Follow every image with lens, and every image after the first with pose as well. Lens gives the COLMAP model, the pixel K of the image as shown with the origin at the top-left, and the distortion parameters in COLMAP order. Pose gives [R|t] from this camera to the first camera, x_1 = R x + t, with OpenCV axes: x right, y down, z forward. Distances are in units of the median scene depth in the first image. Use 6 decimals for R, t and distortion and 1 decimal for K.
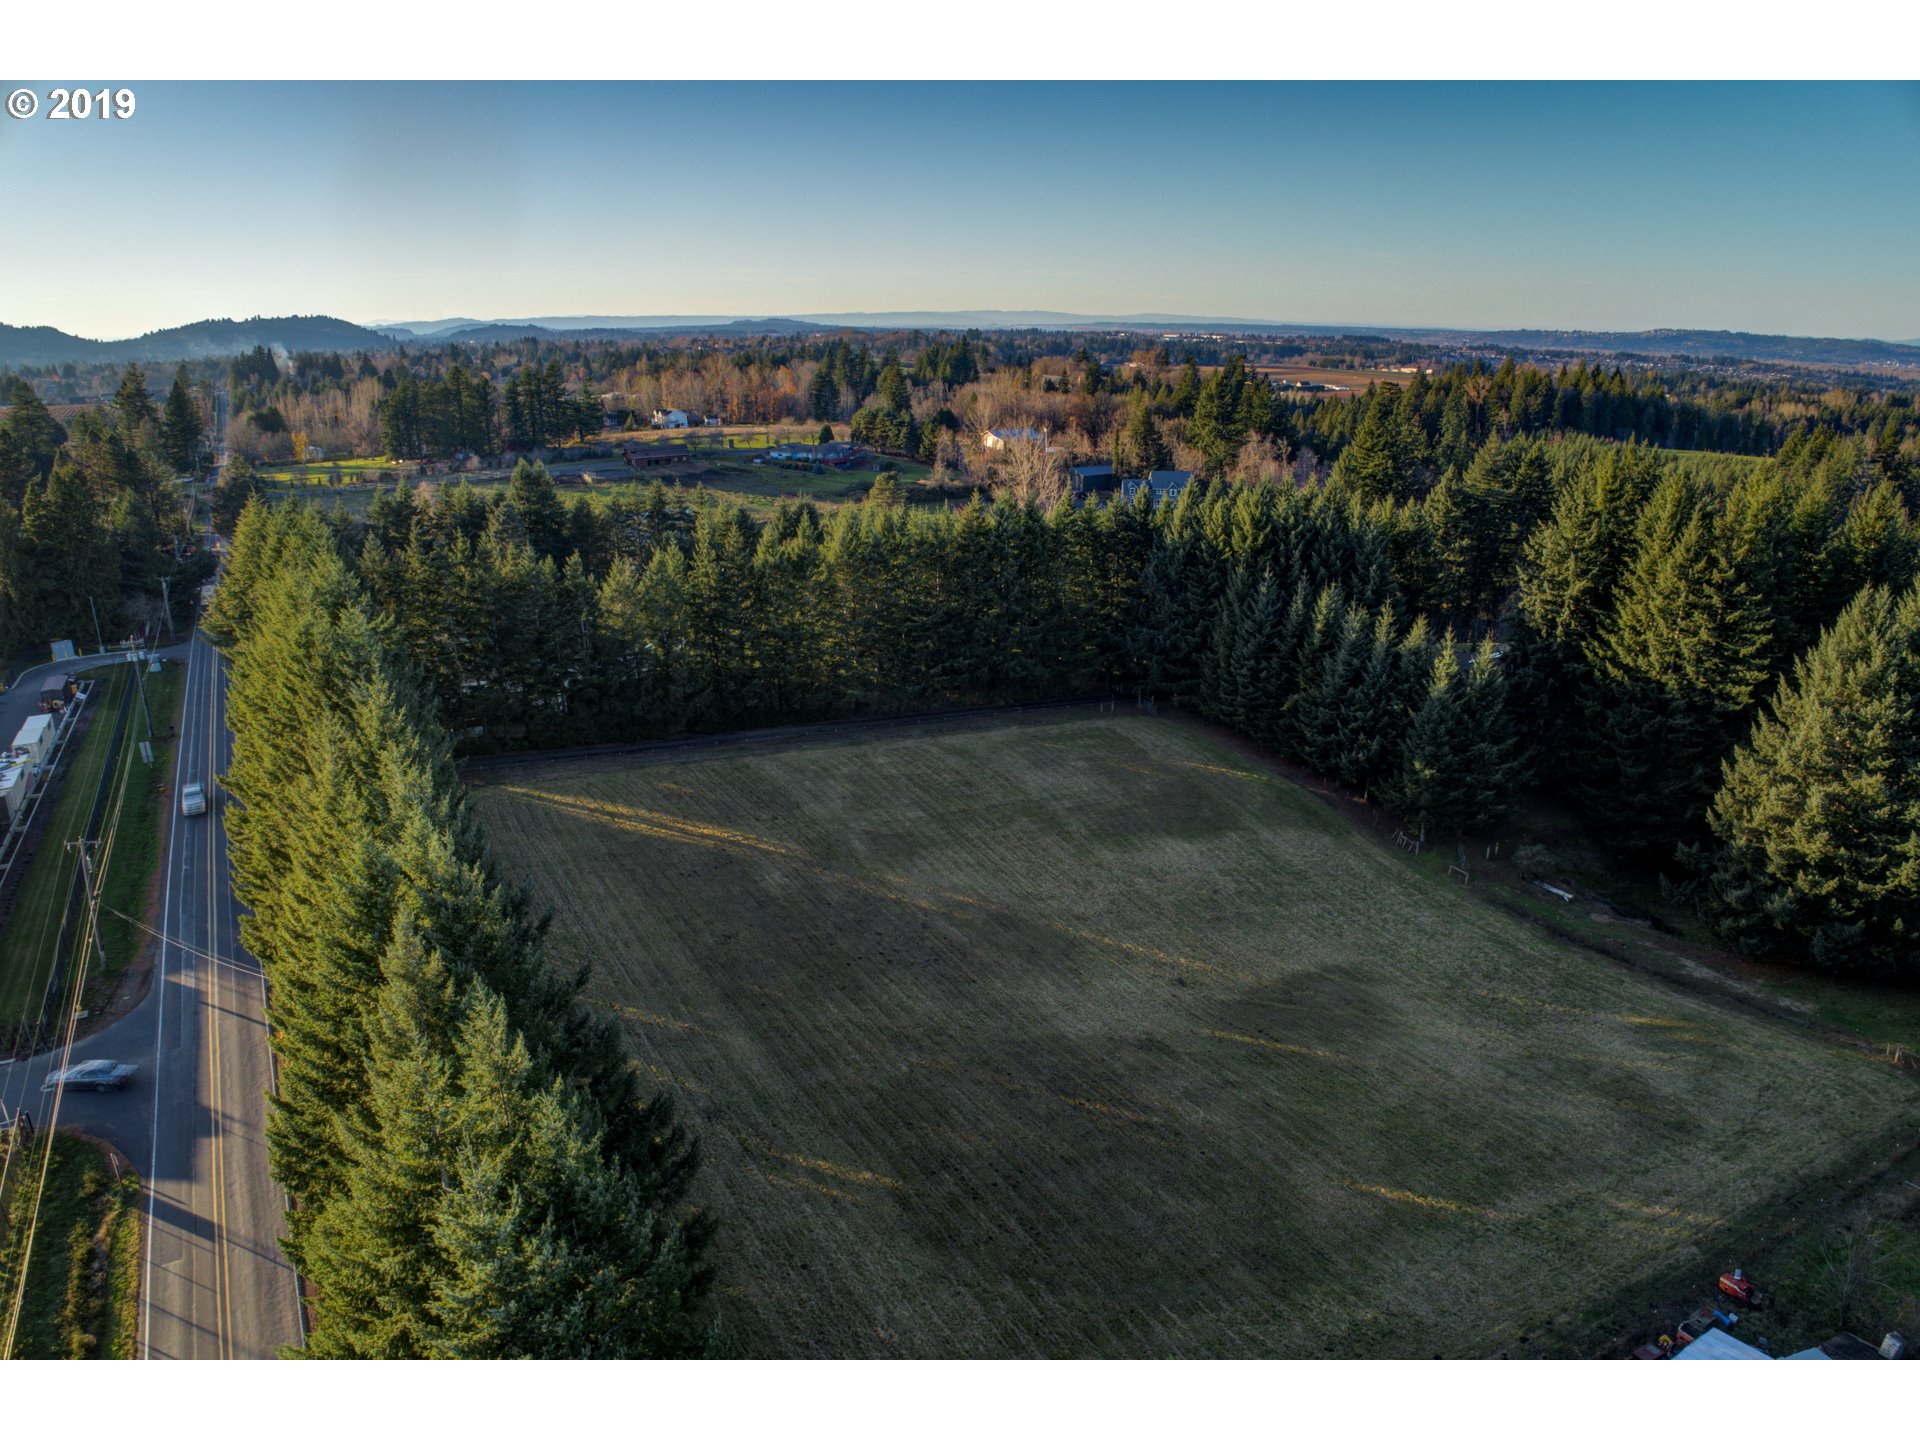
lens RADIAL K [[1244.2, 0, 960.0], [0, 1244.2, 720.0], [0, 0, 1]] dist [-0.135462, 0.049165]
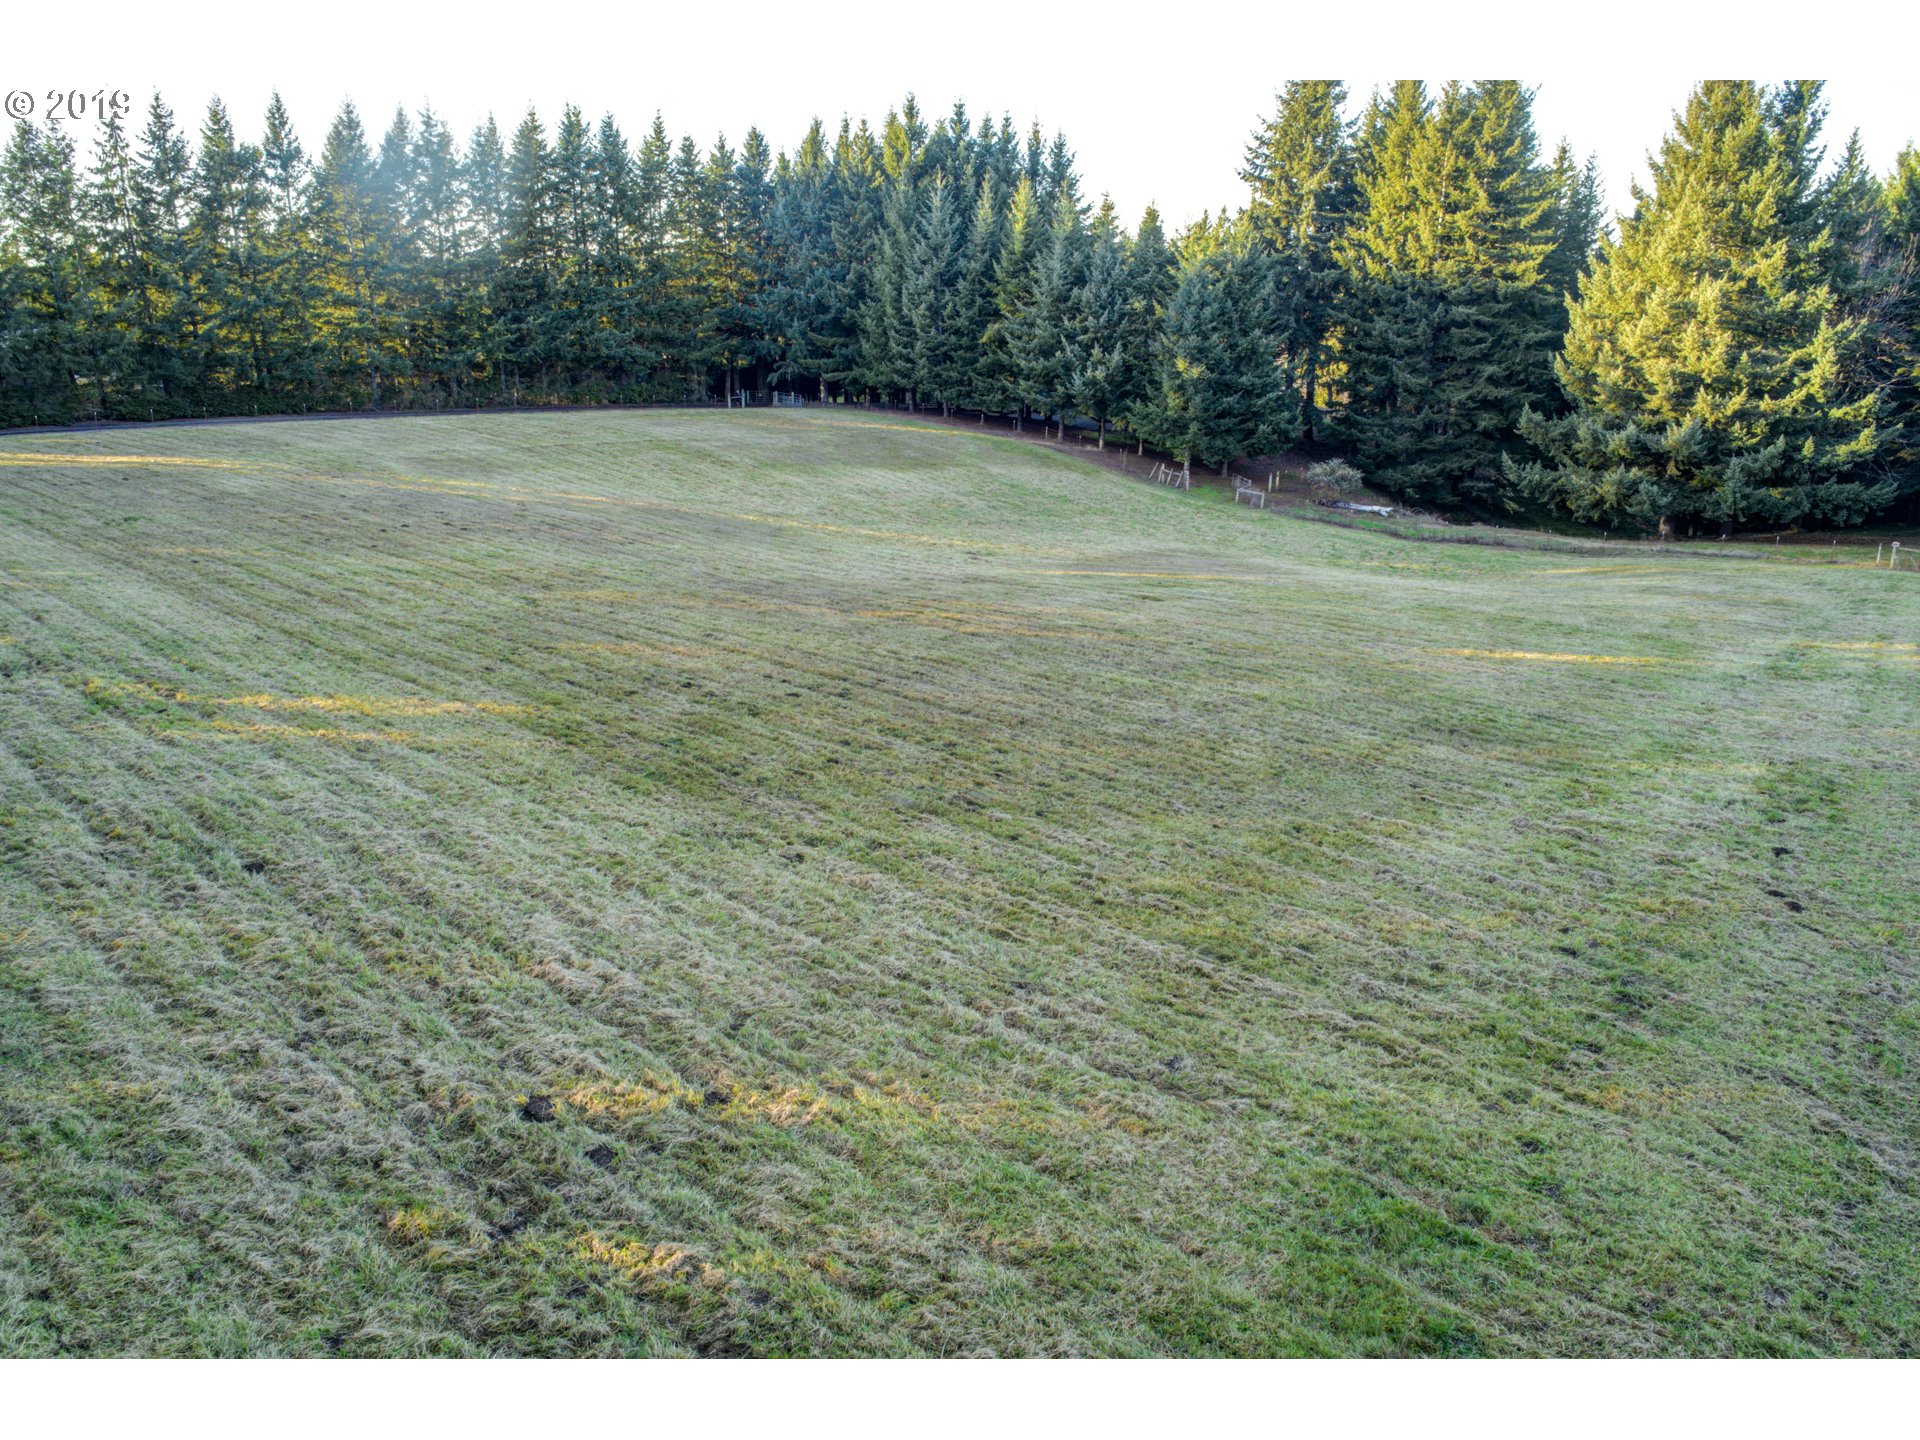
lens RADIAL K [[1244.2, 0, 960.0], [0, 1244.2, 720.0], [0, 0, 1]] dist [-0.135462, 0.049165]
pose [[0.936210, -0.114588, 0.332236, -0.028798], [0.103980, 0.993342, 0.049598, 0.194780], [-0.335708, -0.011888, 0.941891, 0.314661]]
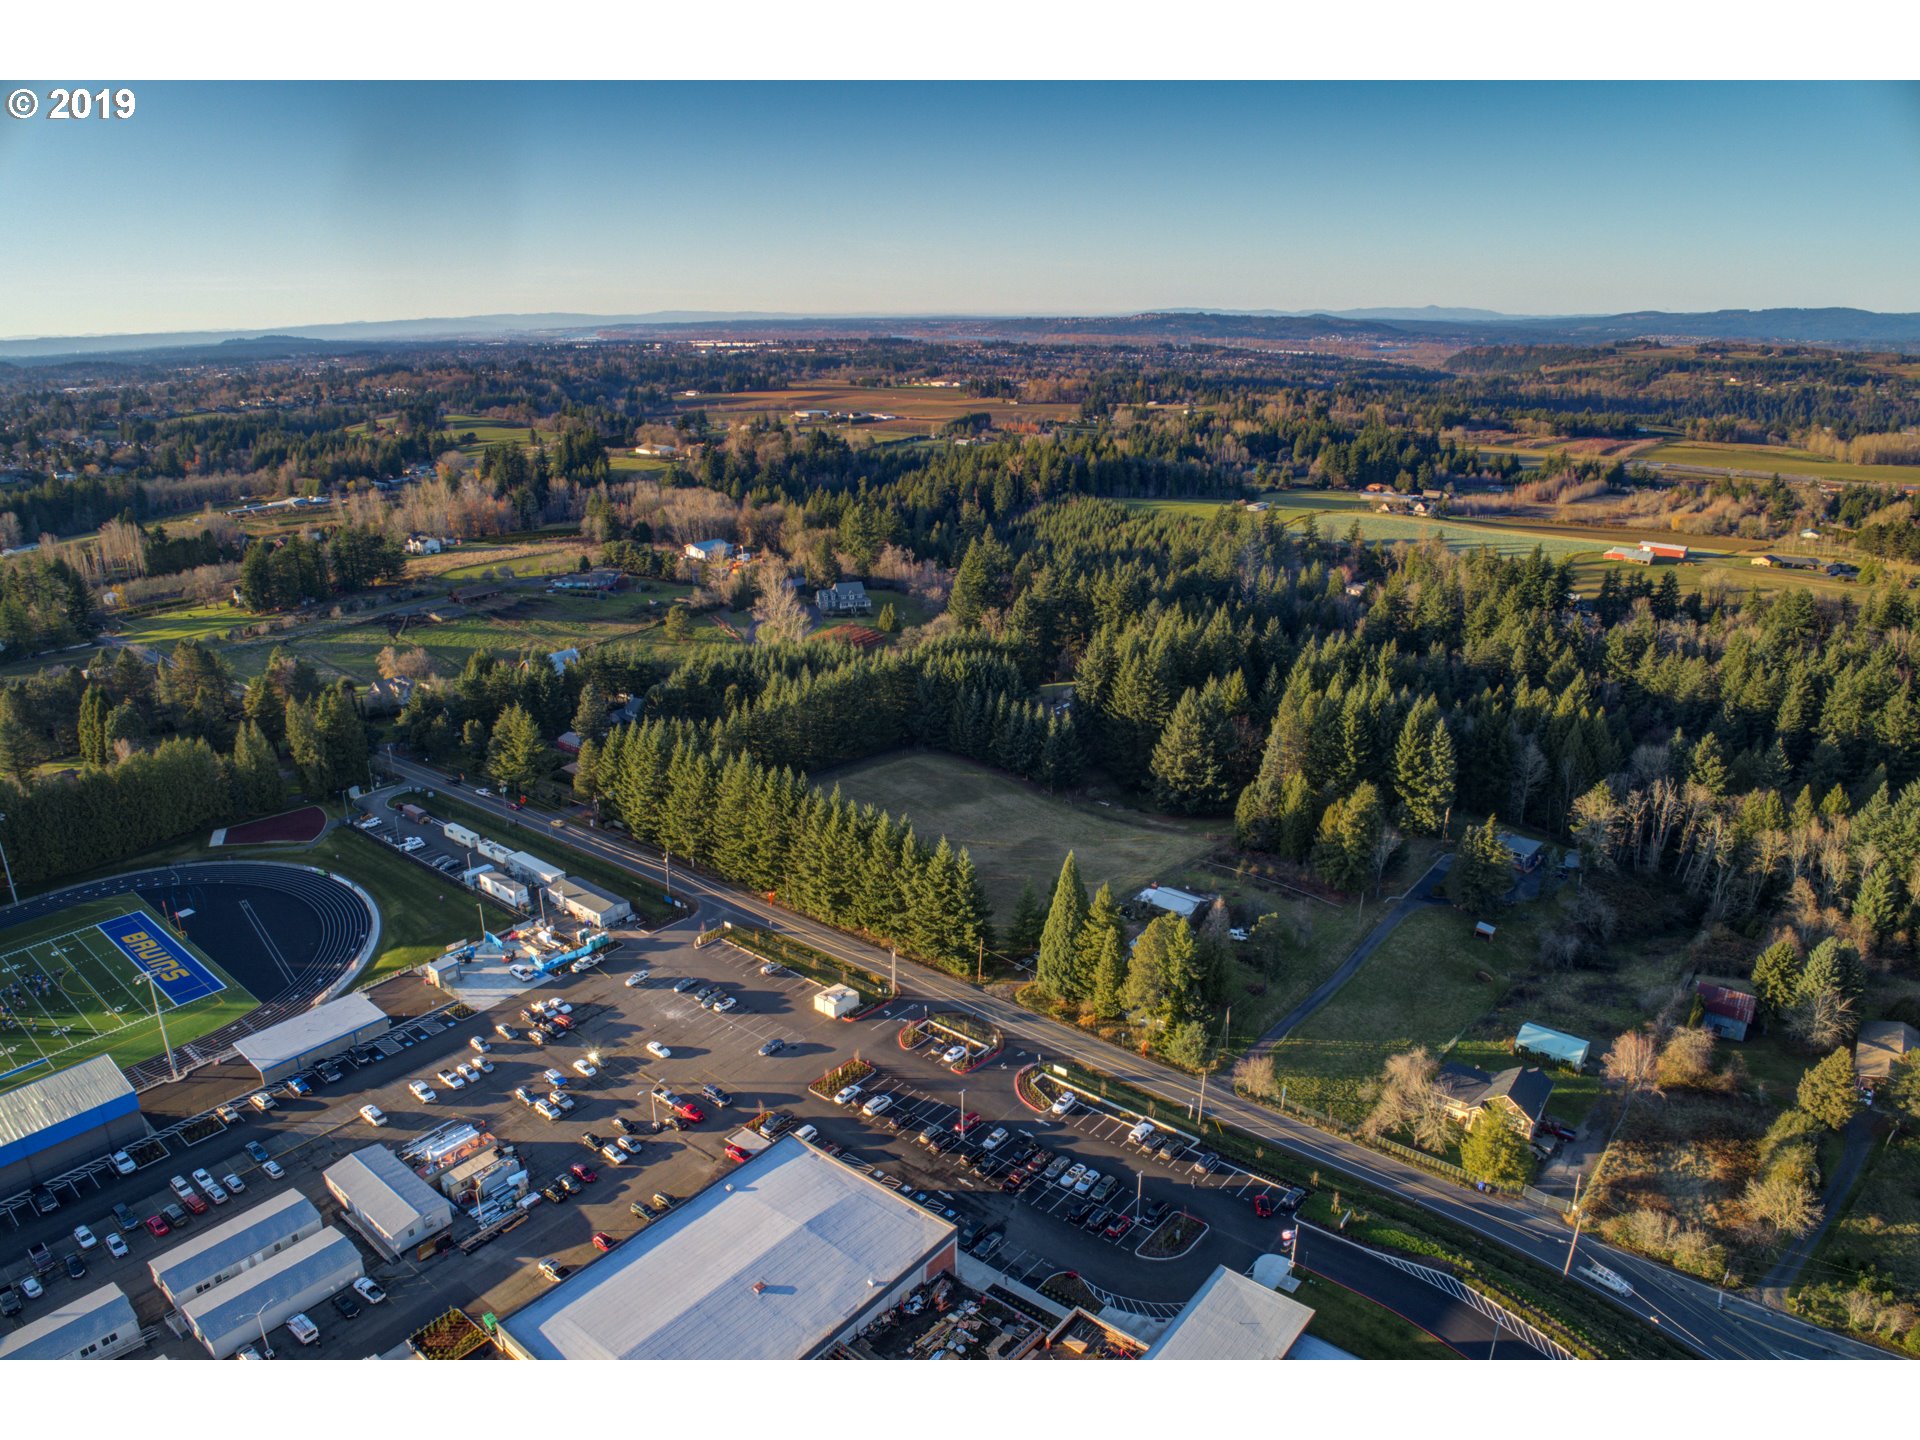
lens RADIAL K [[1244.2, 0, 960.0], [0, 1244.2, 720.0], [0, 0, 1]] dist [-0.135462, 0.049165]
pose [[0.932682, -0.119962, 0.340167, -0.660192], [0.118554, 0.992633, 0.025001, -0.136574], [-0.340660, 0.017010, 0.940033, -1.368101]]
